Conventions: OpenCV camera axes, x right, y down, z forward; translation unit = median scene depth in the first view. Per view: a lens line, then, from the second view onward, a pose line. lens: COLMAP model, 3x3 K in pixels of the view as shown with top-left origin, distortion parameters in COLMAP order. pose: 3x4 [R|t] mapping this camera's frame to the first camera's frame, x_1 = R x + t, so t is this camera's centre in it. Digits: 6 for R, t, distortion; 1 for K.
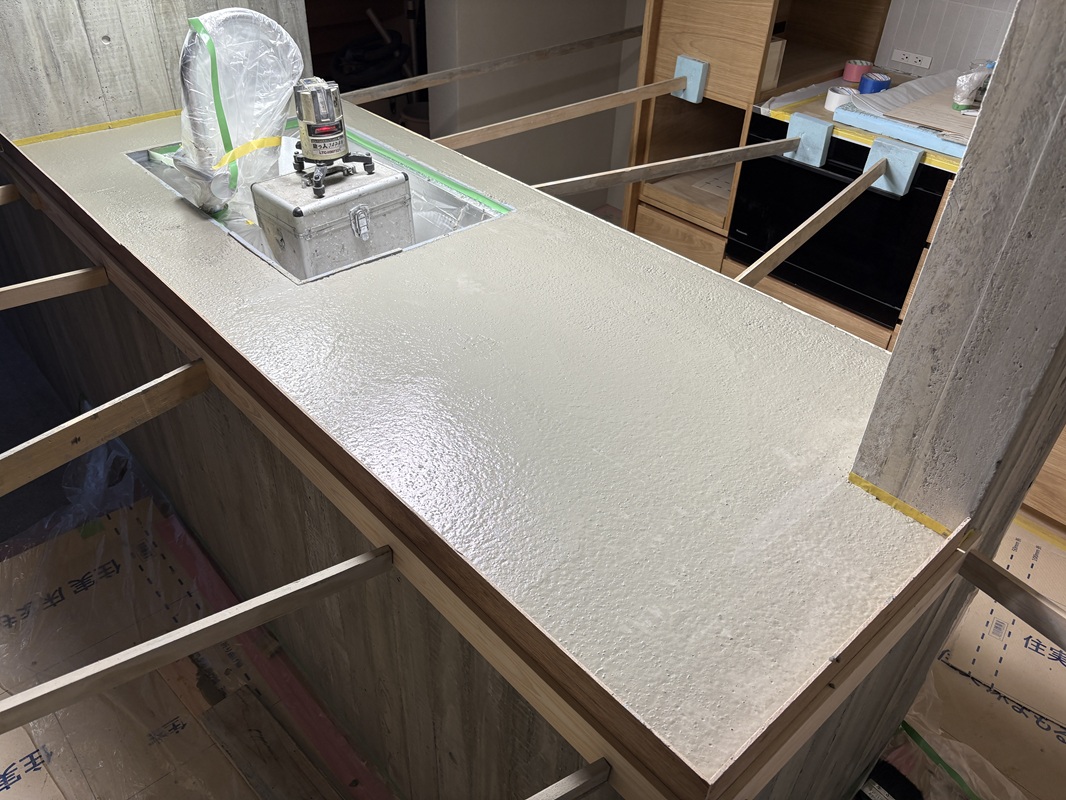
lens RADIAL K [[822.9, 0, 530.3], [0, 822.9, 399.3], [0, 0, 1]] dist [0.043430, -0.055396]
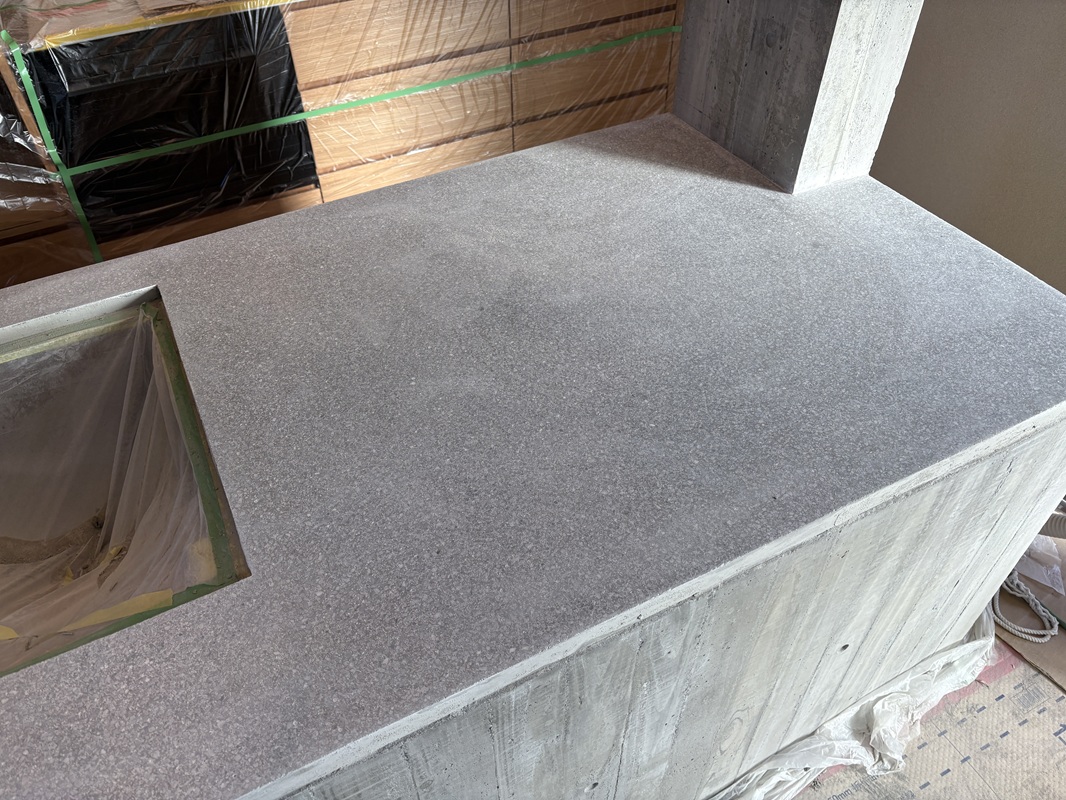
lens RADIAL K [[822.3, 0, 526.7], [0, 822.3, 403.8], [0, 0, 1]] dist [0.037662, -0.047285]
pose [[0.260087, -0.705675, 0.659073, -0.393206], [0.597104, 0.653951, 0.464558, -0.271159], [-0.758829, 0.272710, 0.591445, 0.391105]]
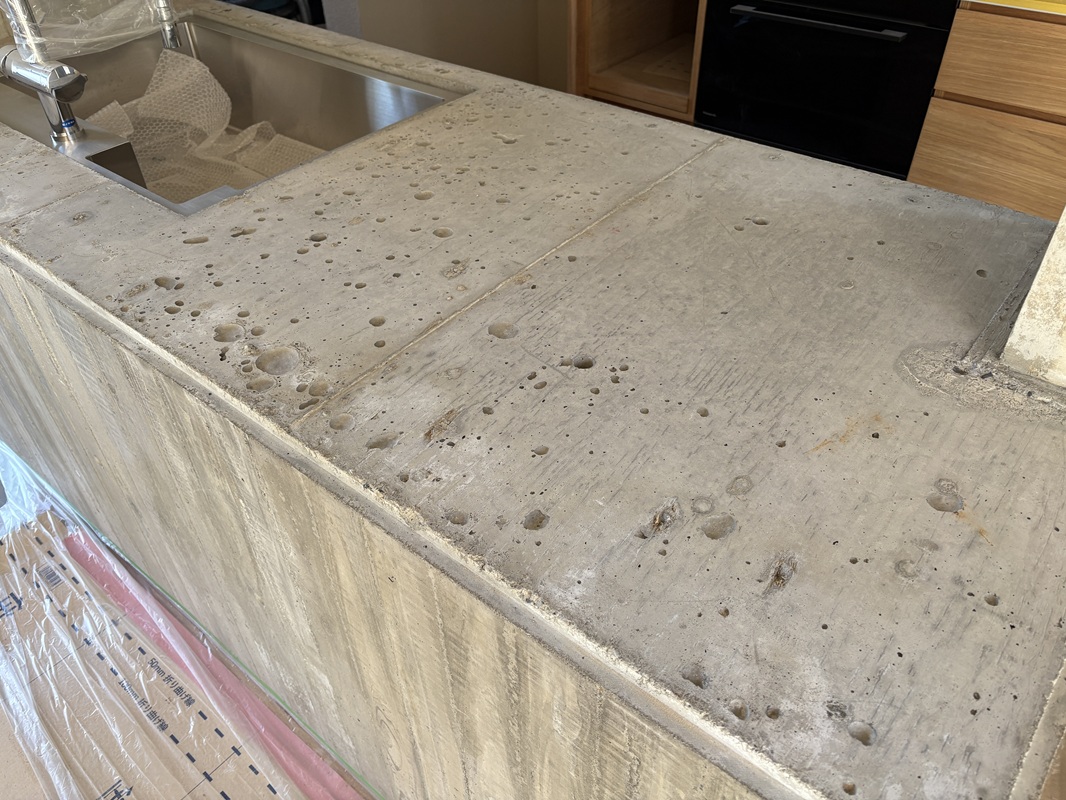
lens RADIAL K [[822.3, 0, 526.7], [0, 822.3, 403.8], [0, 0, 1]] dist [0.037662, -0.047285]
pose [[0.989115, -0.132502, 0.063984, -0.041986], [0.128362, 0.989595, 0.064993, 0.026091], [-0.071930, -0.056073, 0.995832, 0.185009]]
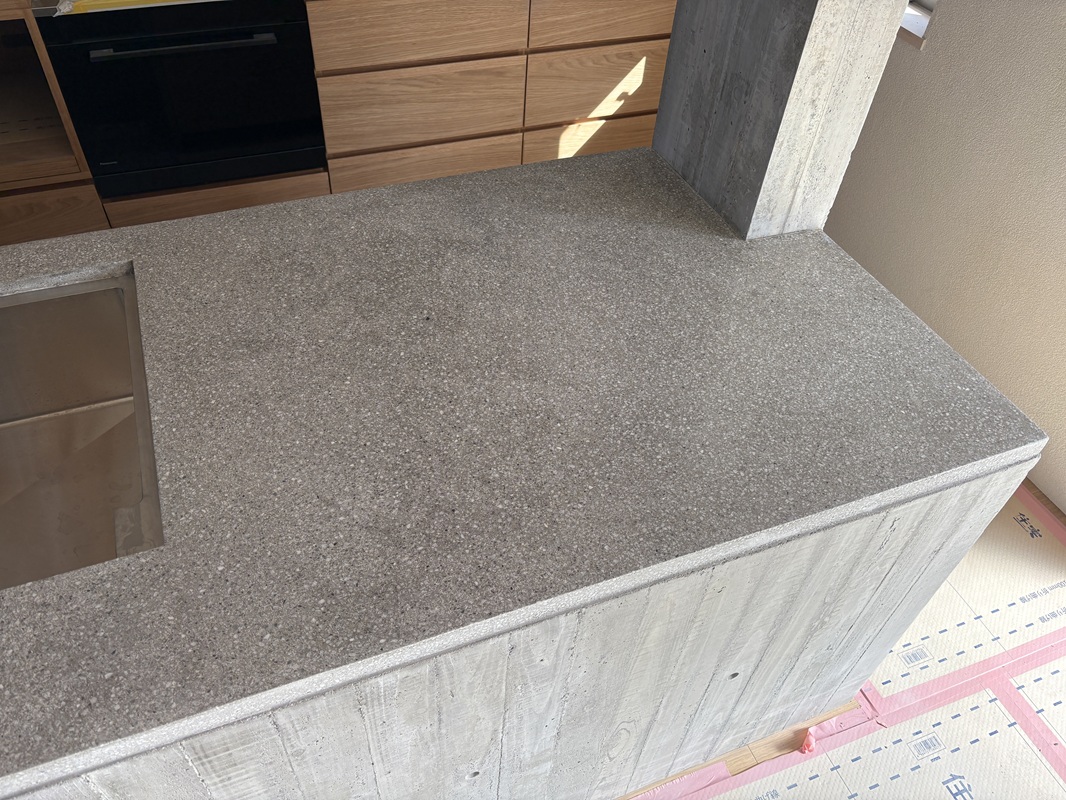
lens RADIAL K [[822.9, 0, 530.3], [0, 822.9, 399.3], [0, 0, 1]] dist [0.043430, -0.055396]
pose [[0.353129, -0.674997, 0.647827, -0.386342], [0.525421, 0.716010, 0.459634, -0.264854], [-0.774102, 0.178072, 0.607501, 0.316624]]
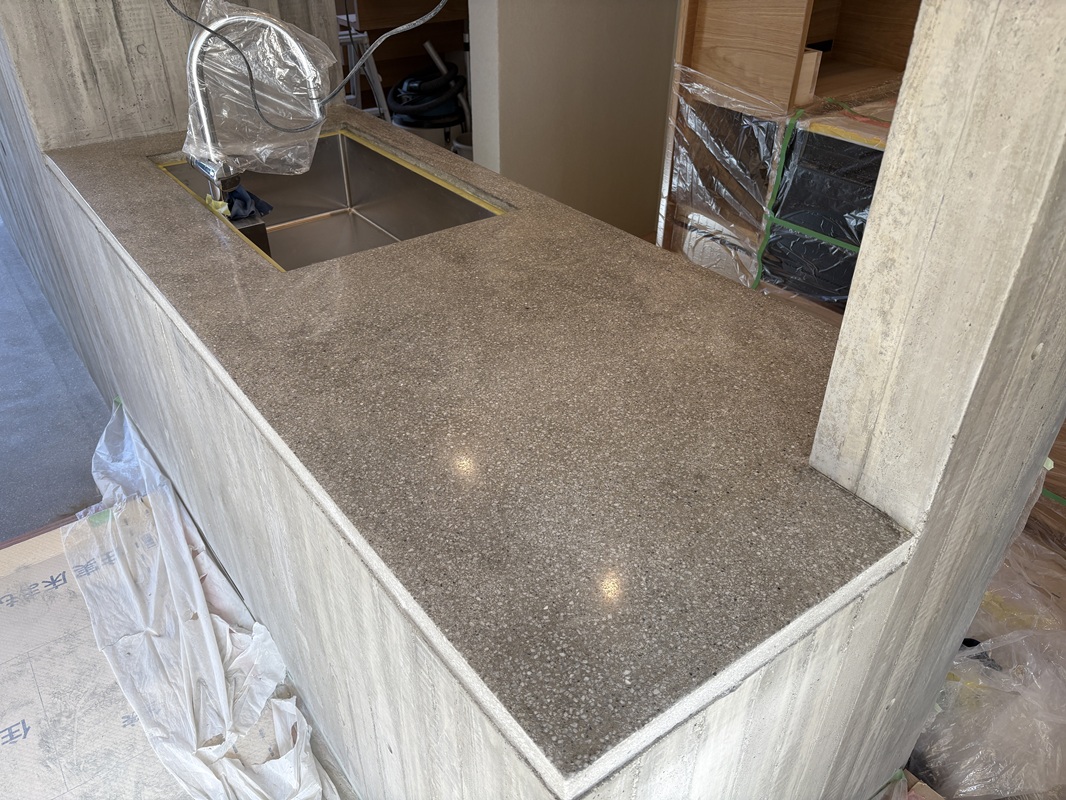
lens RADIAL K [[822.3, 0, 526.7], [0, 822.3, 403.8], [0, 0, 1]] dist [0.037662, -0.047285]
pose [[0.994983, 0.029926, -0.095463, 0.090031], [-0.034442, 0.998347, -0.046016, 0.047352], [0.093928, 0.049073, 0.994369, 0.027829]]
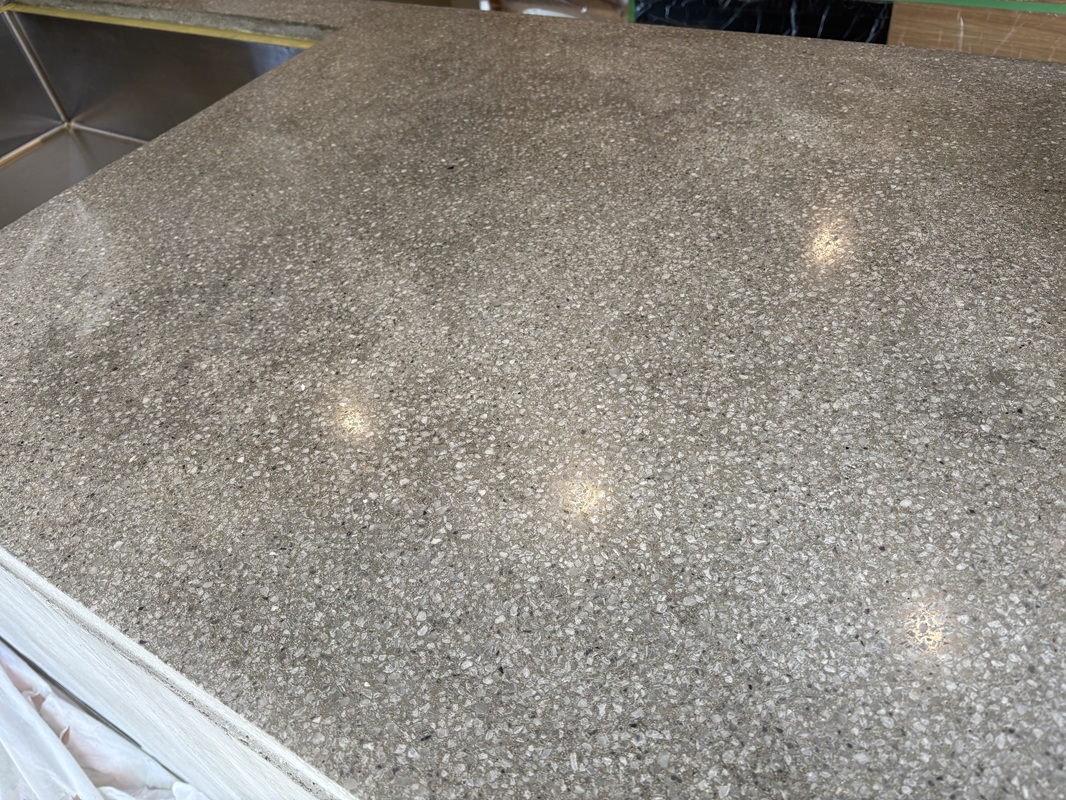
lens RADIAL K [[832.4, 0, 531.7], [0, 832.4, 394.7], [0, 0, 1]] dist [-0.006568, 0.001684]
pose [[0.950725, -0.299217, 0.081183, -0.008344], [0.288707, 0.949874, 0.119950, -0.001362], [-0.113005, -0.090601, 0.989455, 0.321695]]
